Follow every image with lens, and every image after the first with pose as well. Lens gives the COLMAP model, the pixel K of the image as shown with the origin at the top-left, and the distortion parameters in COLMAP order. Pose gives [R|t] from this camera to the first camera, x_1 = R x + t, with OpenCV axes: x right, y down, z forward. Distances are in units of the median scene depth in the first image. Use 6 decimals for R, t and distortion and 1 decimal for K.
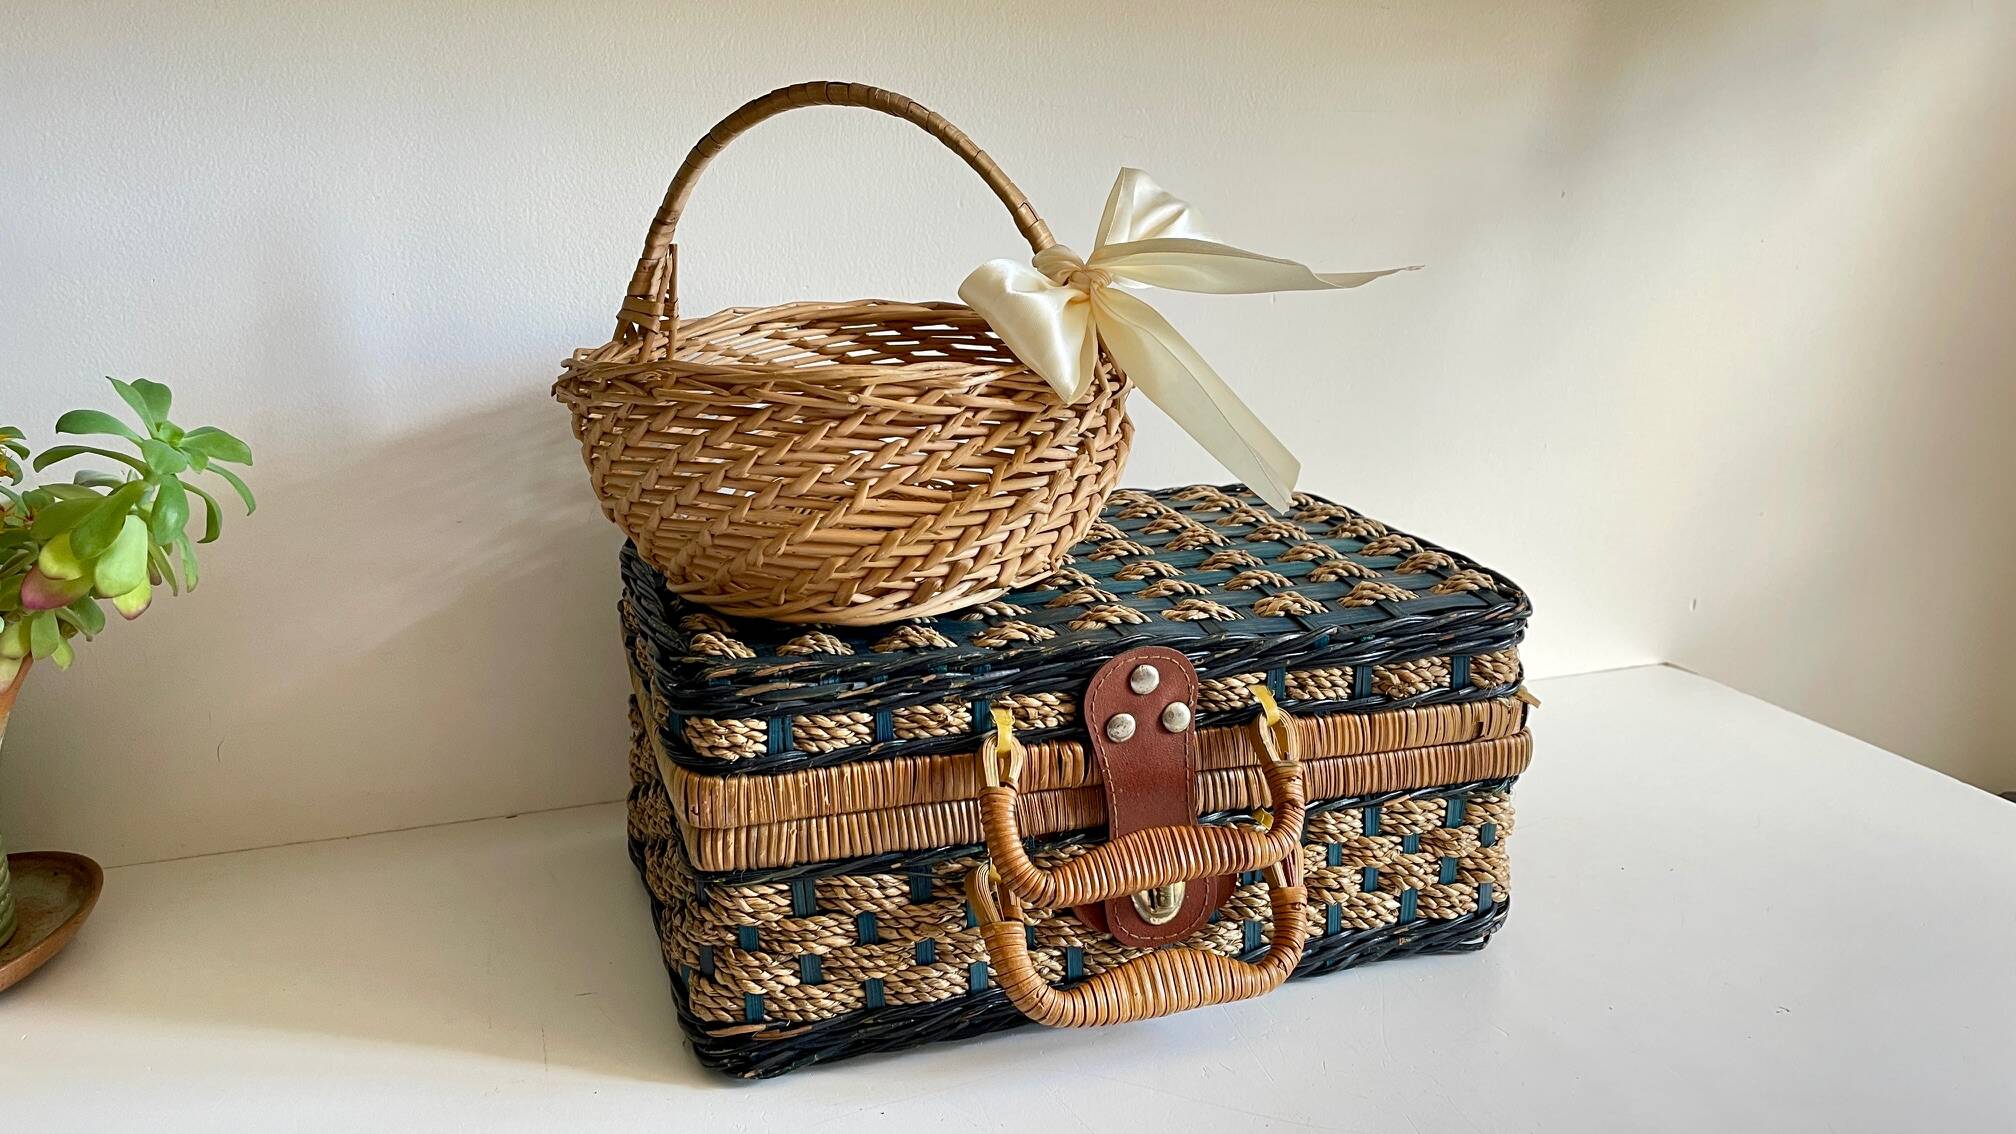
lens RADIAL K [[1555.5, 0, 1027.8], [0, 1555.5, 563.2], [0, 0, 1]] dist [0.138877, -0.292348]
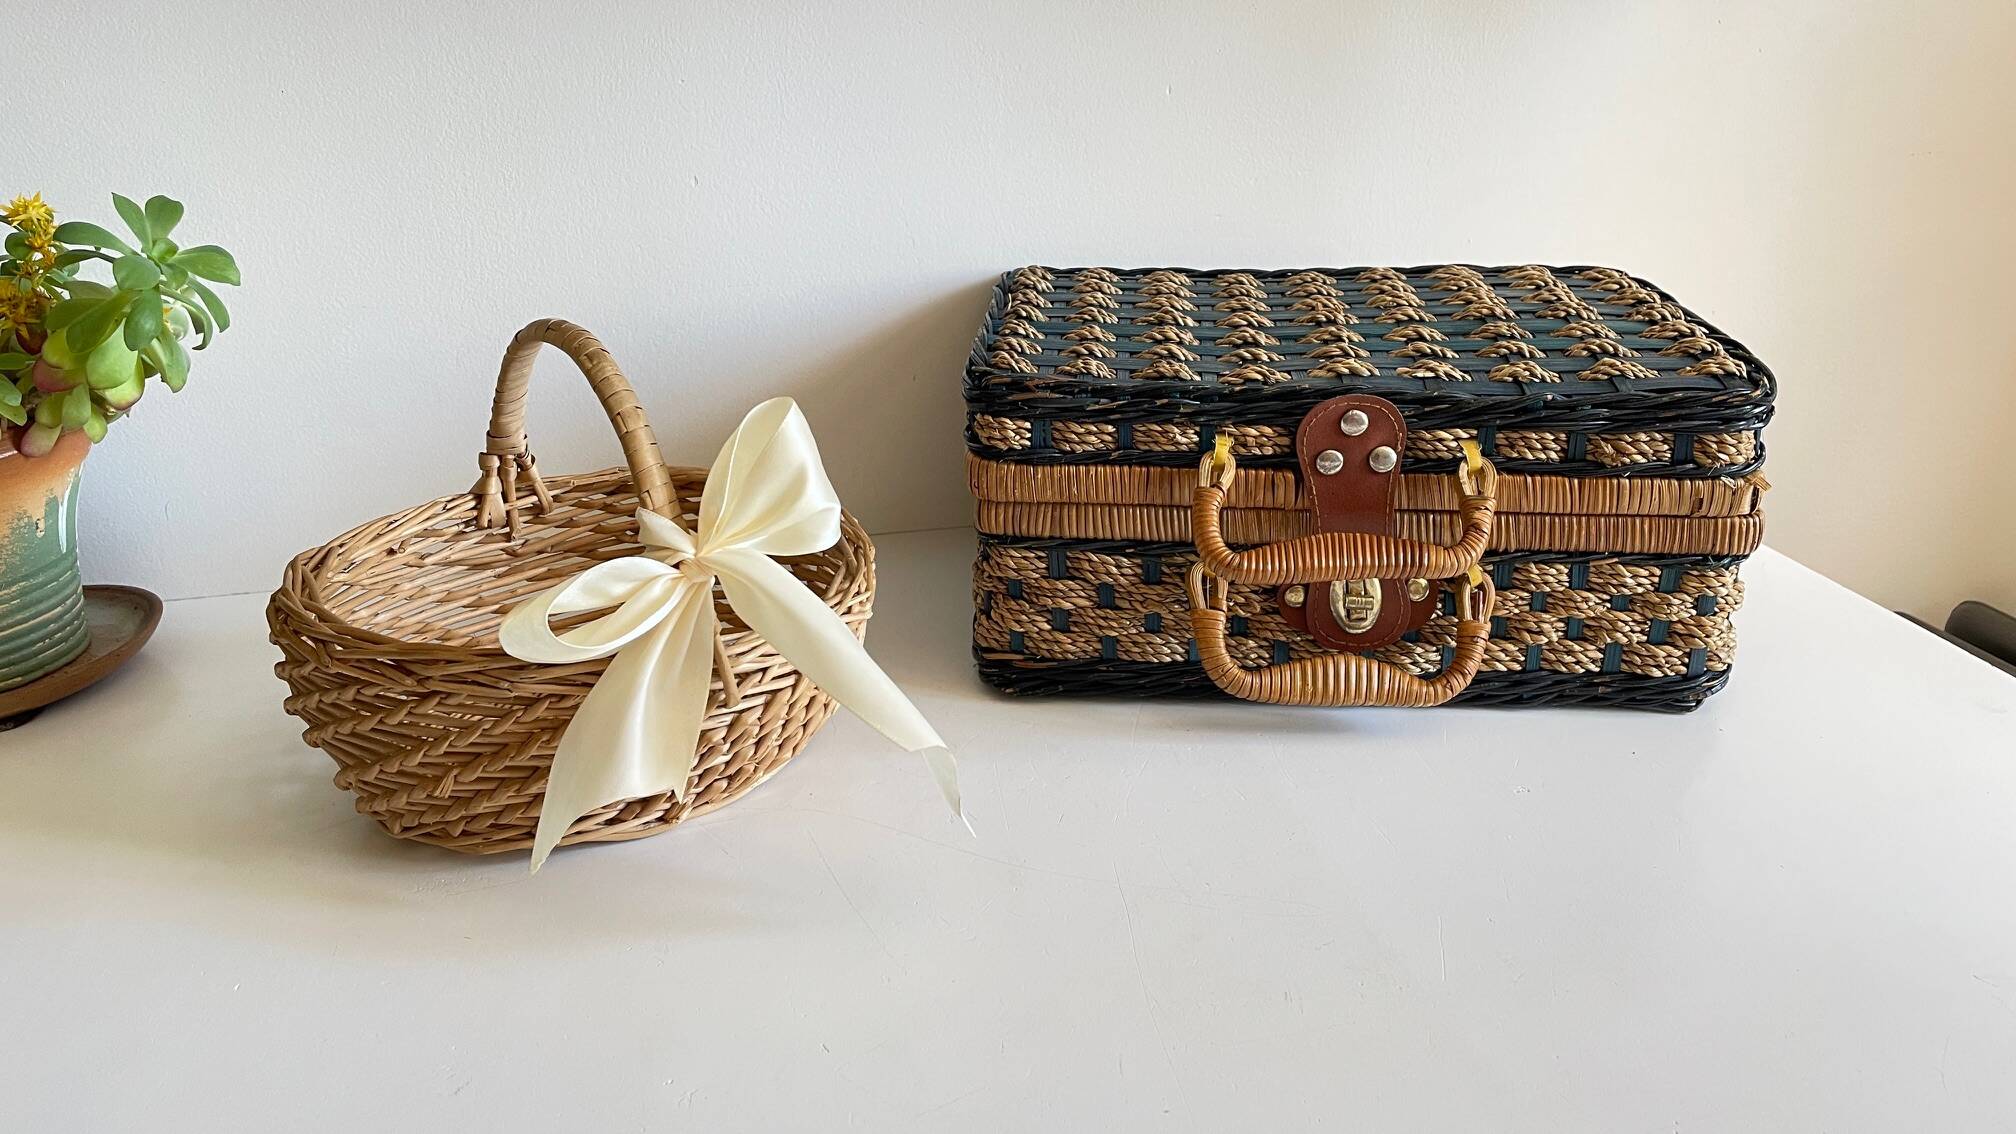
lens RADIAL K [[1527.1, 0, 1019.8], [0, 1527.1, 555.1], [0, 0, 1]] dist [0.148269, -0.269621]
pose [[0.926619, 0.131889, -0.352110, 0.263856], [-0.080939, 0.984474, 0.155754, 0.013366], [0.367186, -0.115825, 0.922908, -0.161212]]
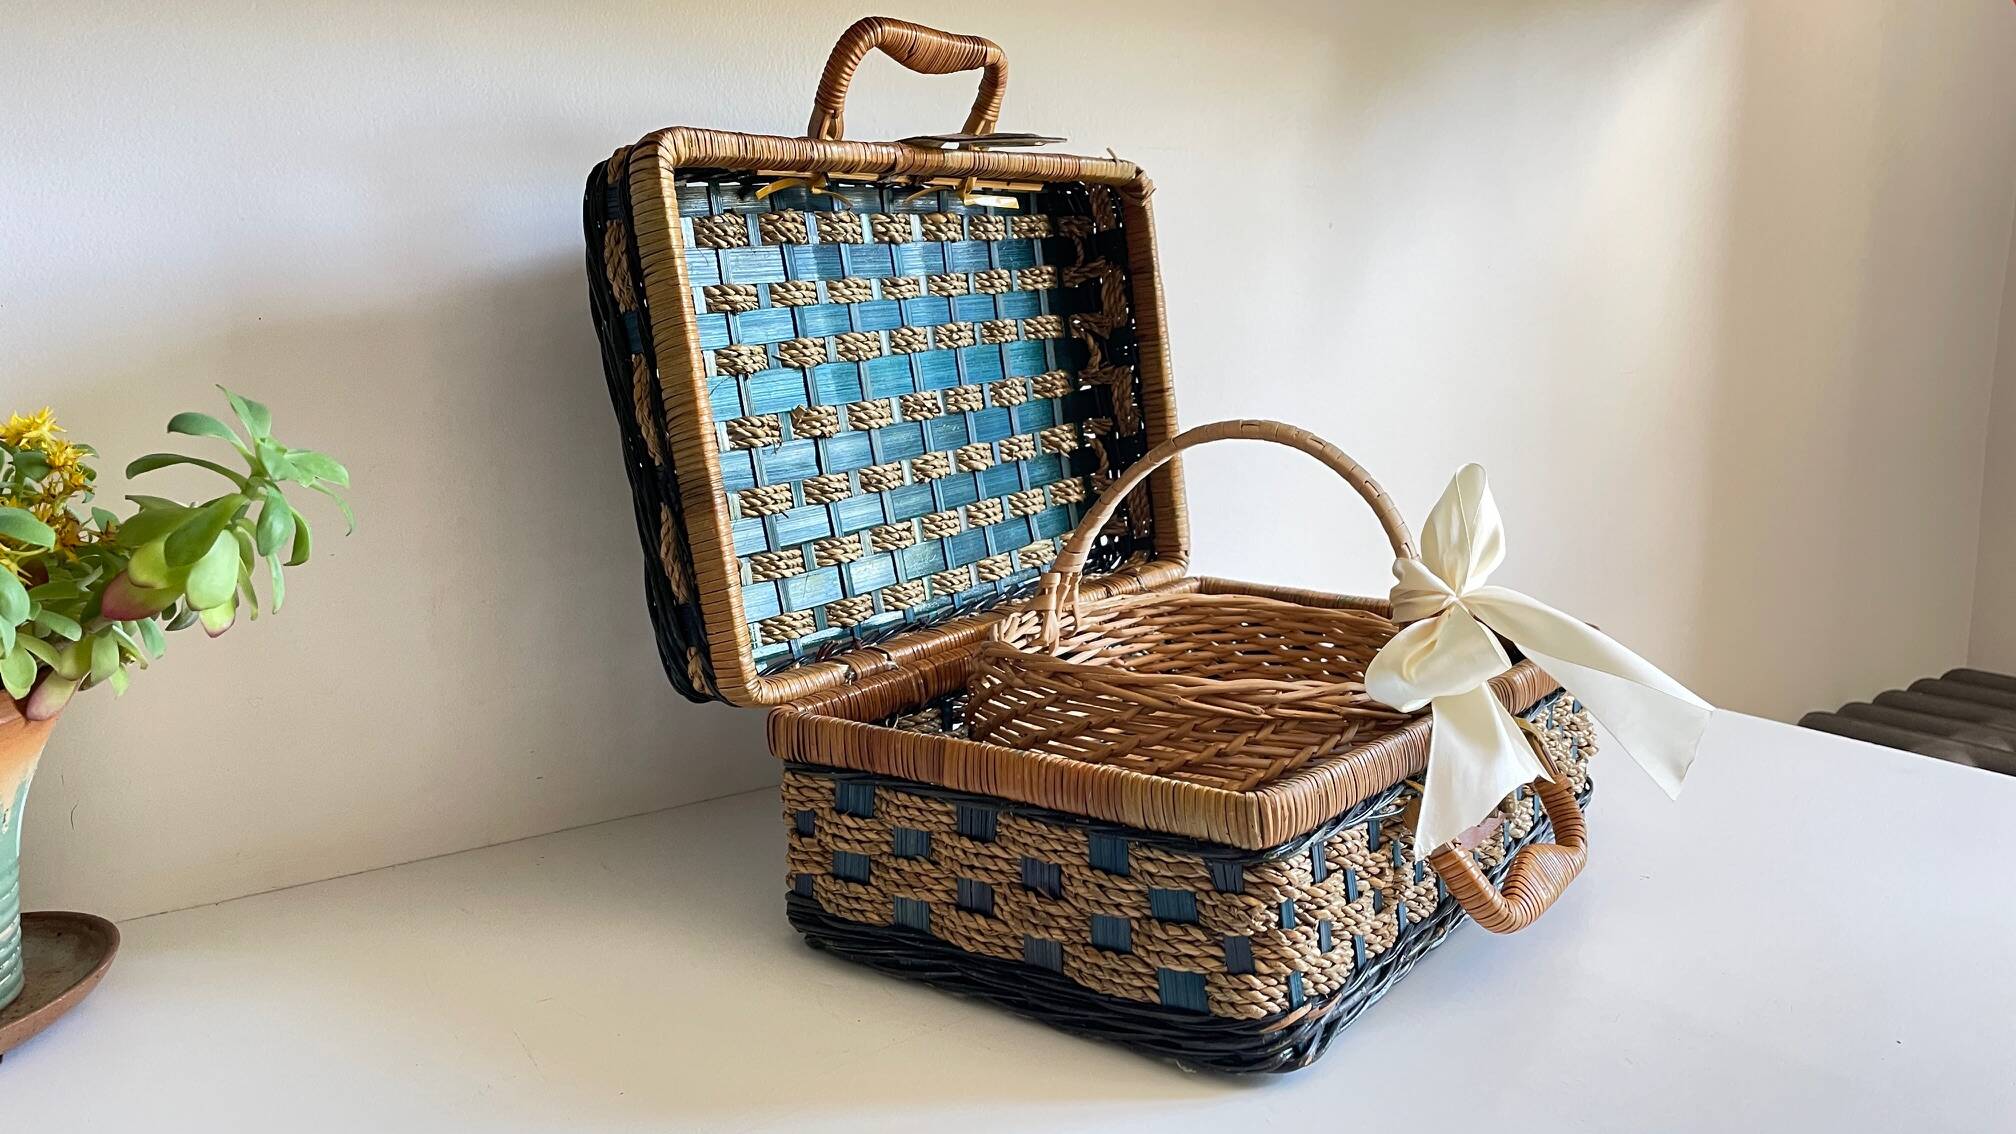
lens RADIAL K [[1549.6, 0, 1044.6], [0, 1549.6, 540.7], [0, 0, 1]] dist [0.133400, -0.298071]
pose [[0.825392, -0.115398, 0.552640, -0.781981], [0.171538, 0.983869, -0.050755, 0.037832], [-0.537868, 0.136692, 0.831873, 0.256107]]
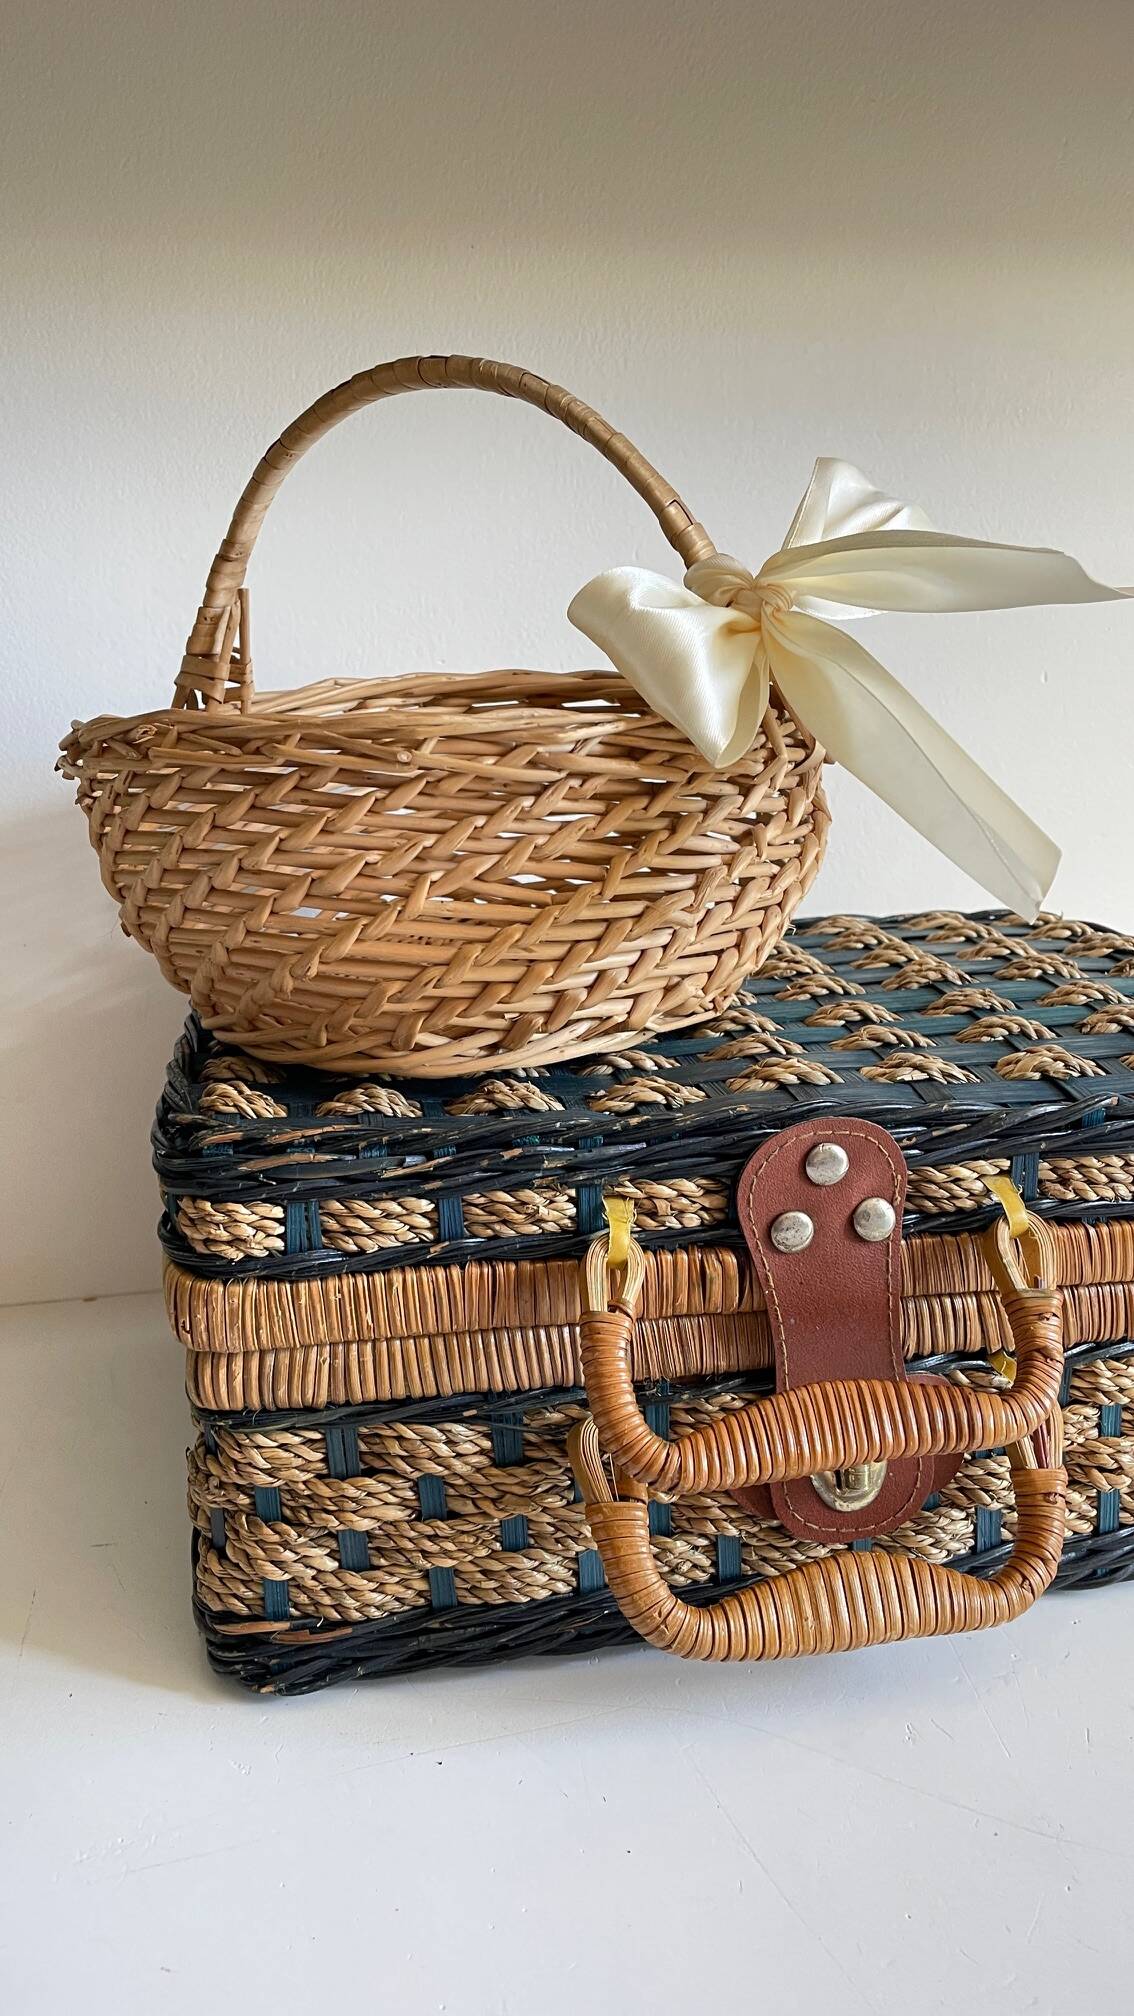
lens RADIAL K [[1549.6, 0, 566.0], [0, 1549.6, 1003.5], [0, 0, 1]] dist [0.133400, -0.298071]
pose [[0.988056, 0.015540, -0.153312, 0.066119], [-0.017826, 0.999749, -0.013548, 0.014196], [0.153063, 0.016119, 0.988085, 0.292528]]
